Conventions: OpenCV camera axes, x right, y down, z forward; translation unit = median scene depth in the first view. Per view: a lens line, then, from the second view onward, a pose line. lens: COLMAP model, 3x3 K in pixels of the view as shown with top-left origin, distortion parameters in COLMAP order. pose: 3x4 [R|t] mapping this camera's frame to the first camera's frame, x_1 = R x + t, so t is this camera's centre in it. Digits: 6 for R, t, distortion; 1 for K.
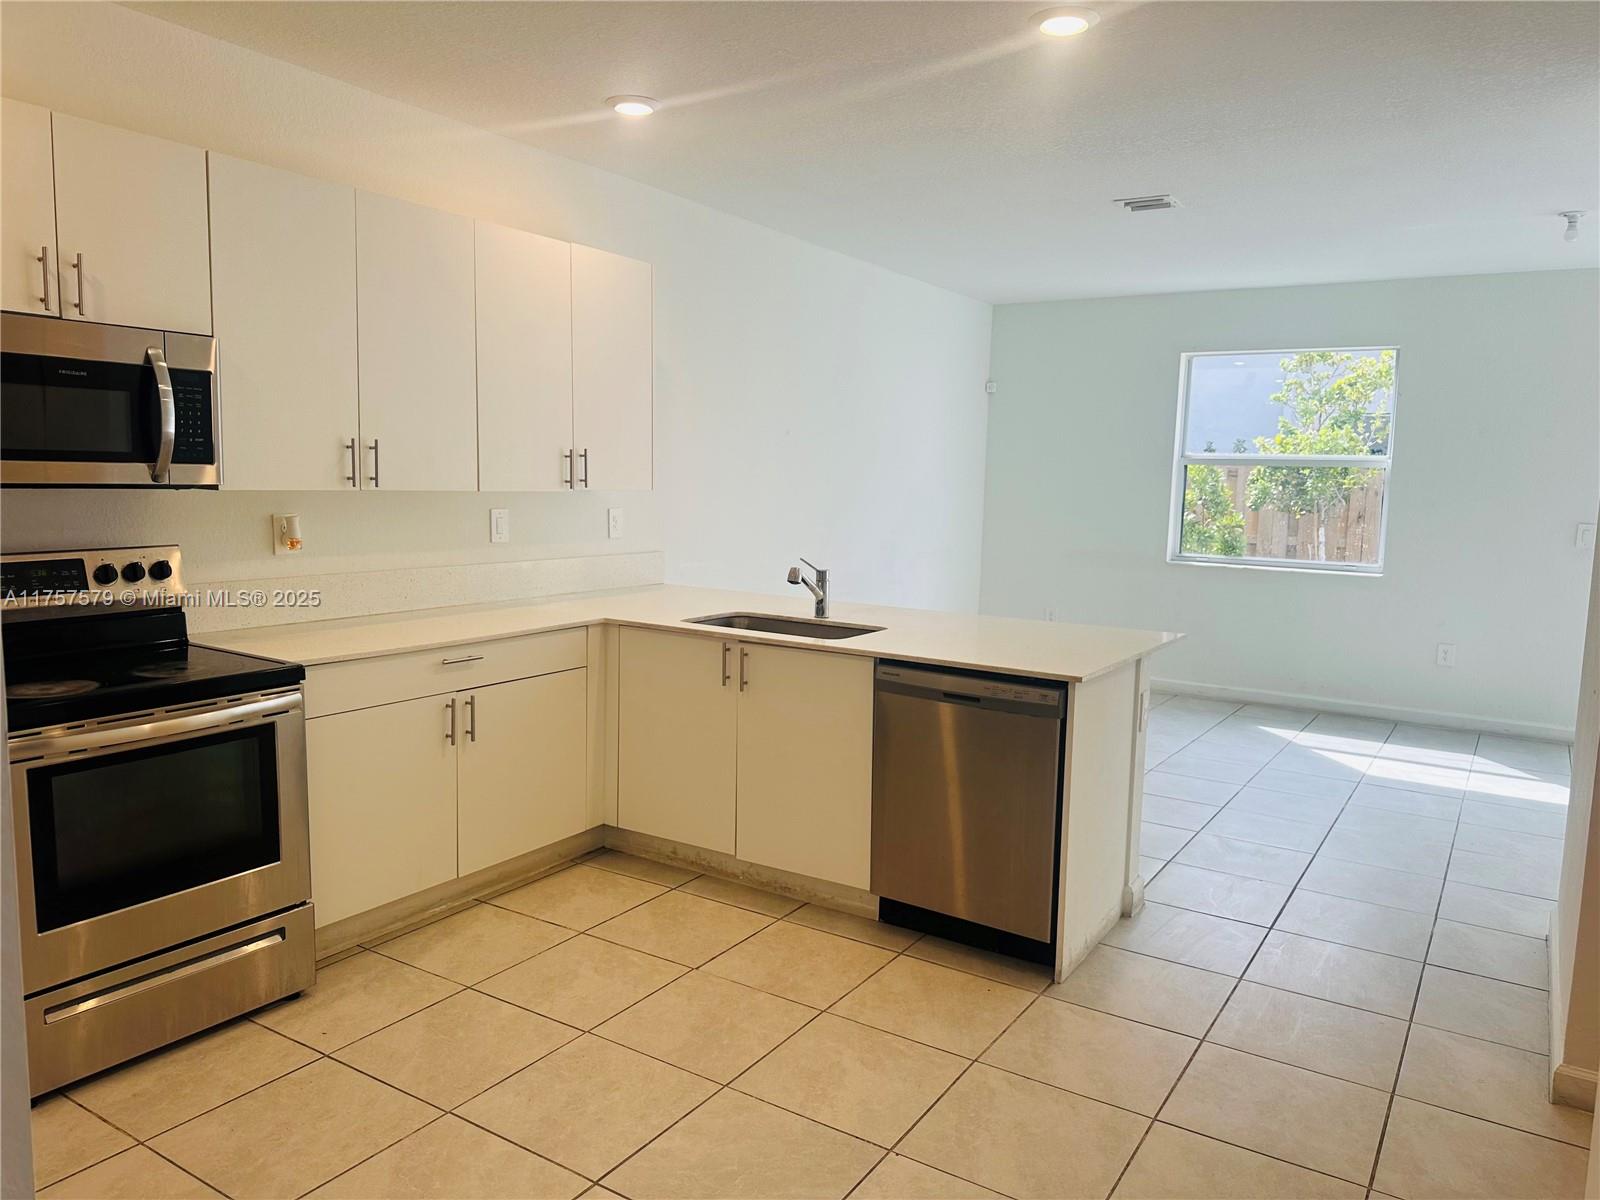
lens RADIAL K [[1128.3, 0, 800.0], [0, 1128.3, 600.0], [0, 0, 1]] dist [0.236265, -0.441044]
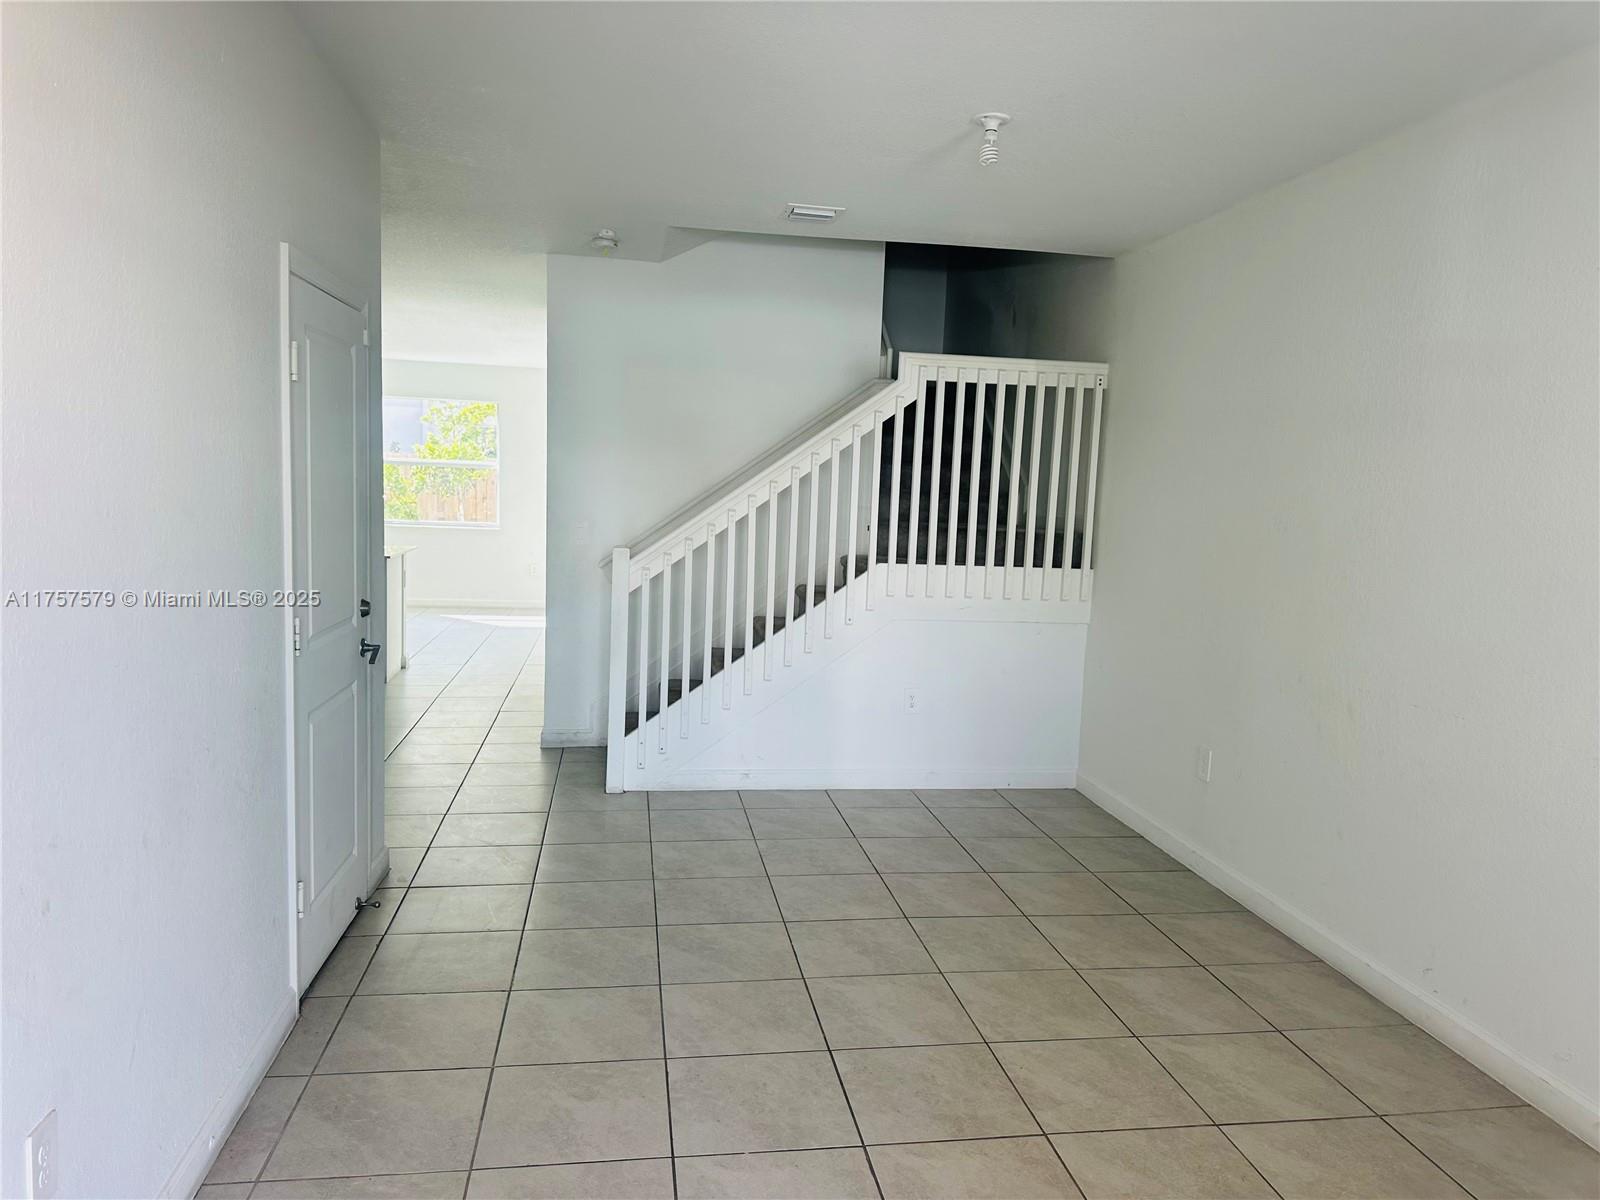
lens RADIAL K [[1128.3, 0, 800.0], [0, 1128.3, 600.0], [0, 0, 1]] dist [0.236265, -0.441044]
pose [[0.753106, -0.064524, 0.654727, -0.219866], [0.056481, 0.997846, 0.033371, 0.038399], [-0.655470, 0.011848, 0.755128, -0.447998]]
